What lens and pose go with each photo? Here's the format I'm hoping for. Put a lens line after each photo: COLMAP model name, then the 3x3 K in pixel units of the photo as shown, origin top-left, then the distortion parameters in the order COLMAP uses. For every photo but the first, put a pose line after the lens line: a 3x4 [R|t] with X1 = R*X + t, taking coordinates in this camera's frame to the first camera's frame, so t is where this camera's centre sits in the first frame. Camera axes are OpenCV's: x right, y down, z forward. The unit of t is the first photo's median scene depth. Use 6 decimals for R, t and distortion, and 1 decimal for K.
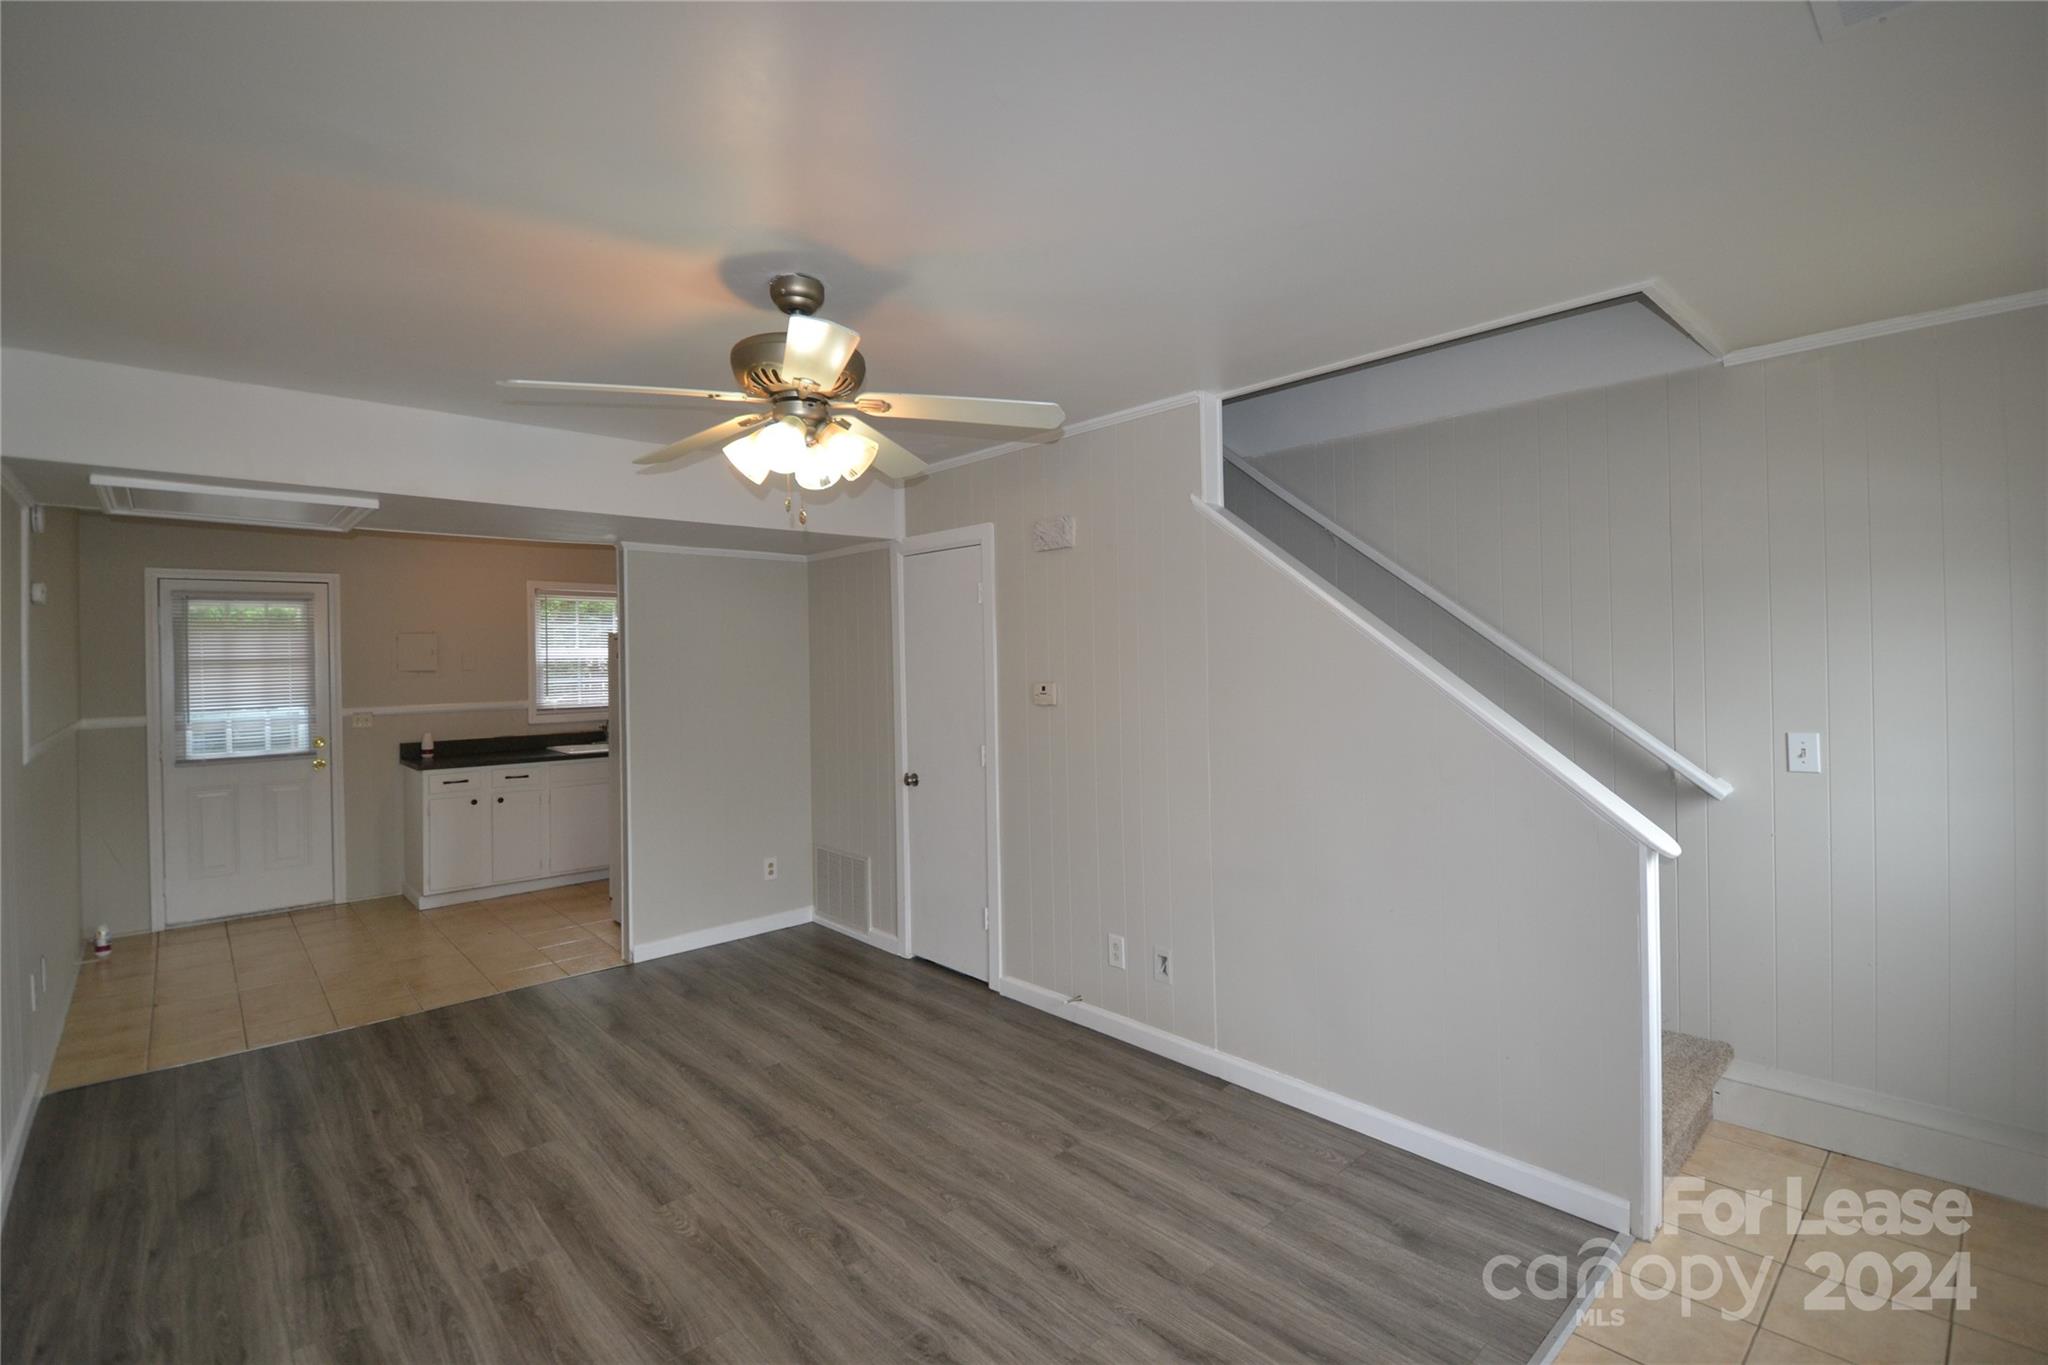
lens RADIAL K [[917.1, 0, 1027.6], [0, 917.1, 664.4], [0, 0, 1]] dist [0.021184, -0.025584]
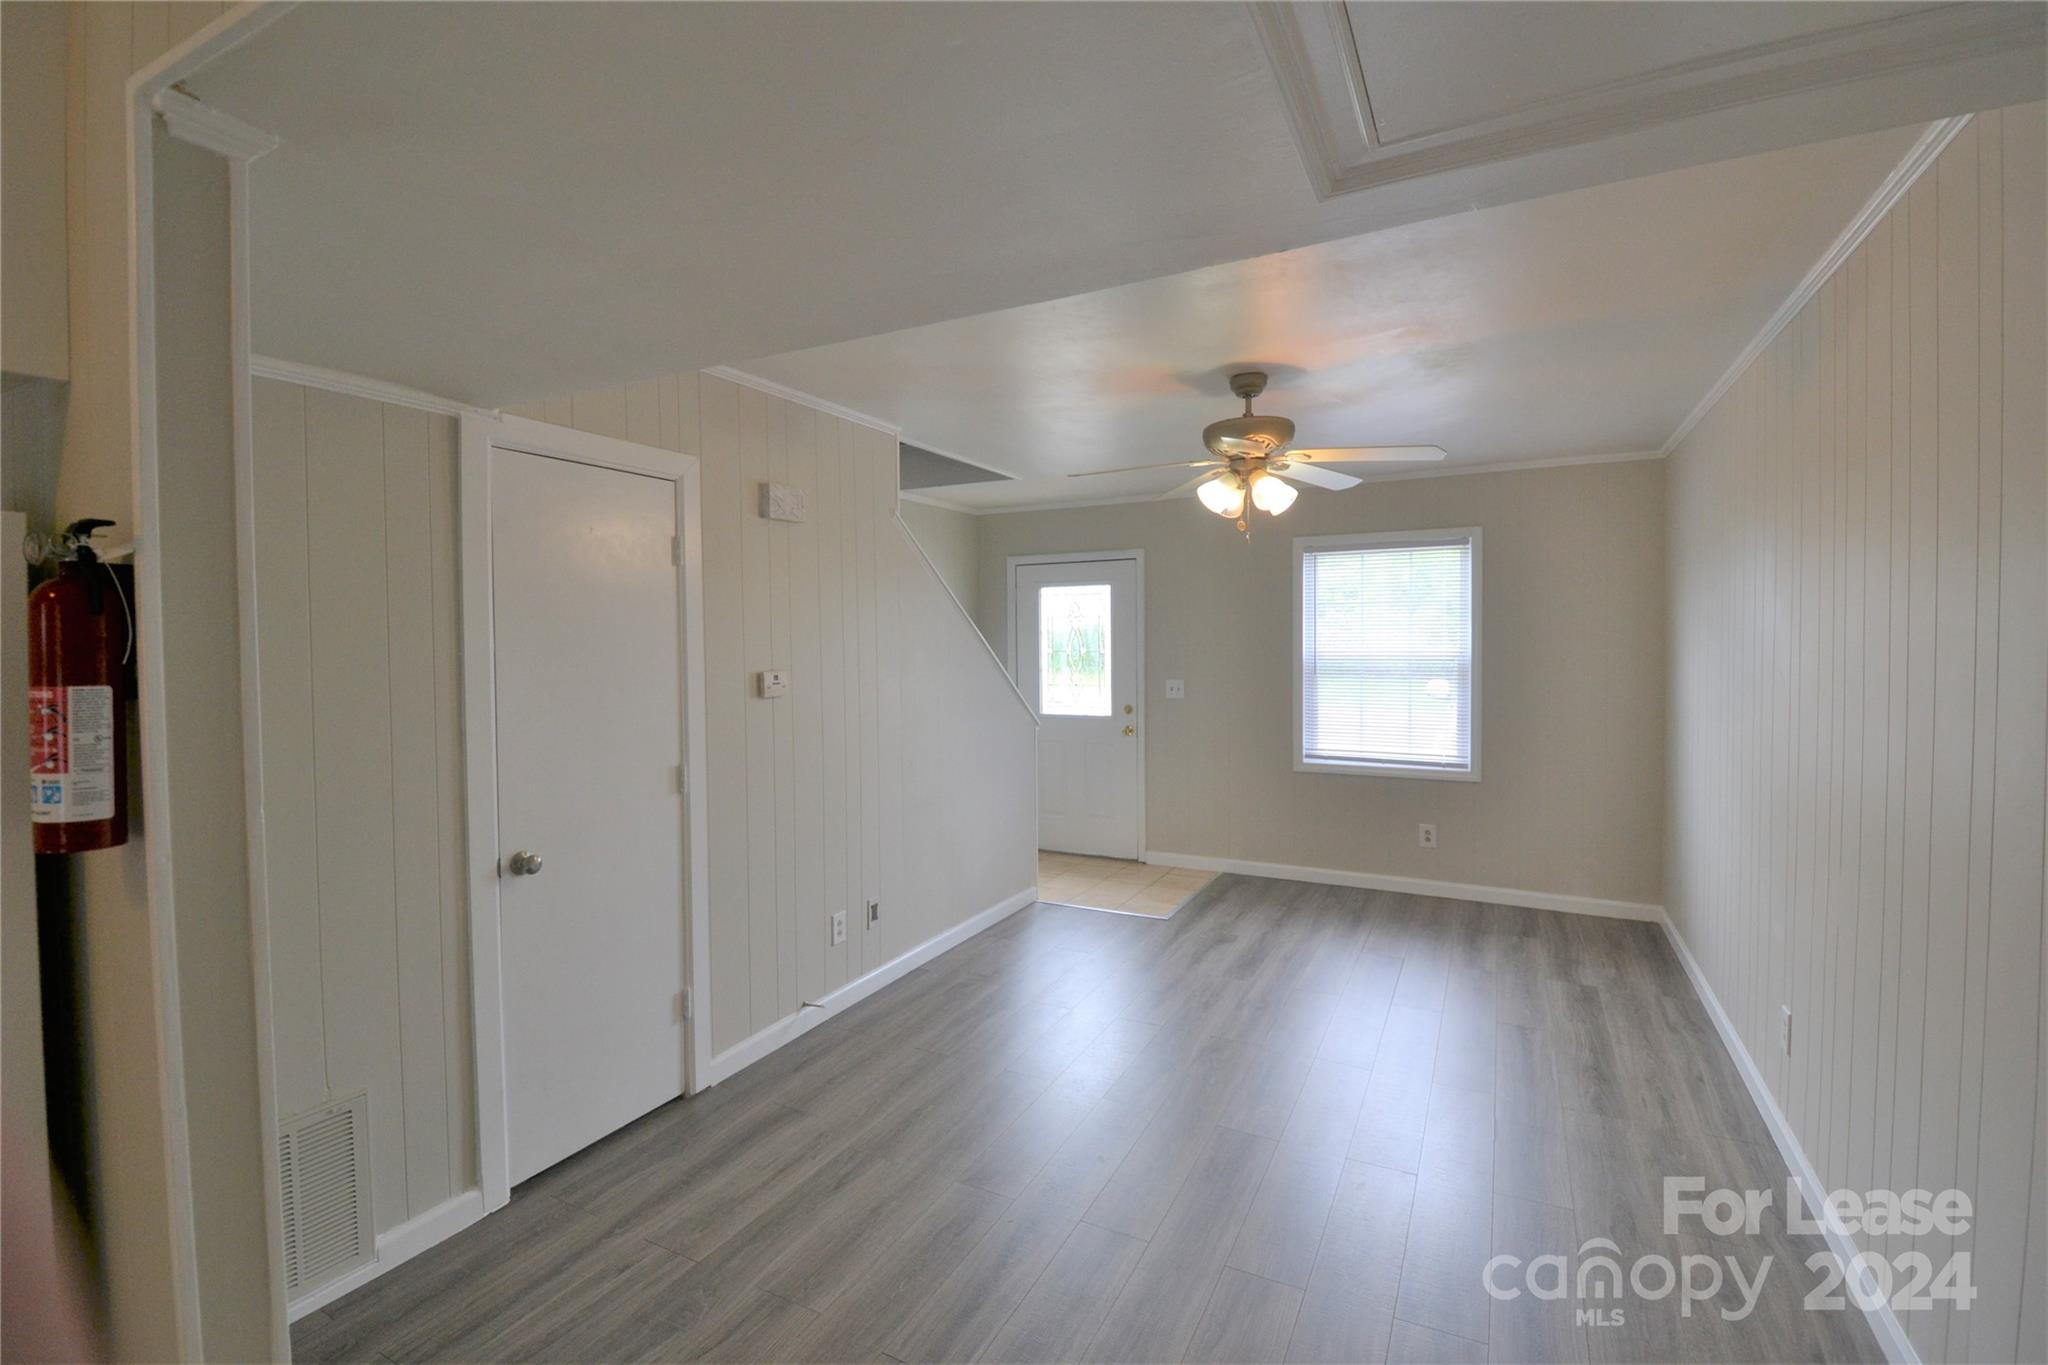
lens RADIAL K [[917.1, 0, 1027.6], [0, 917.1, 664.4], [0, 0, 1]] dist [0.021184, -0.025584]
pose [[-0.339443, -0.004117, 0.940618, -0.698914], [0.021407, 0.999698, 0.012101, 0.007493], [-0.940383, 0.024243, -0.339252, 0.848706]]
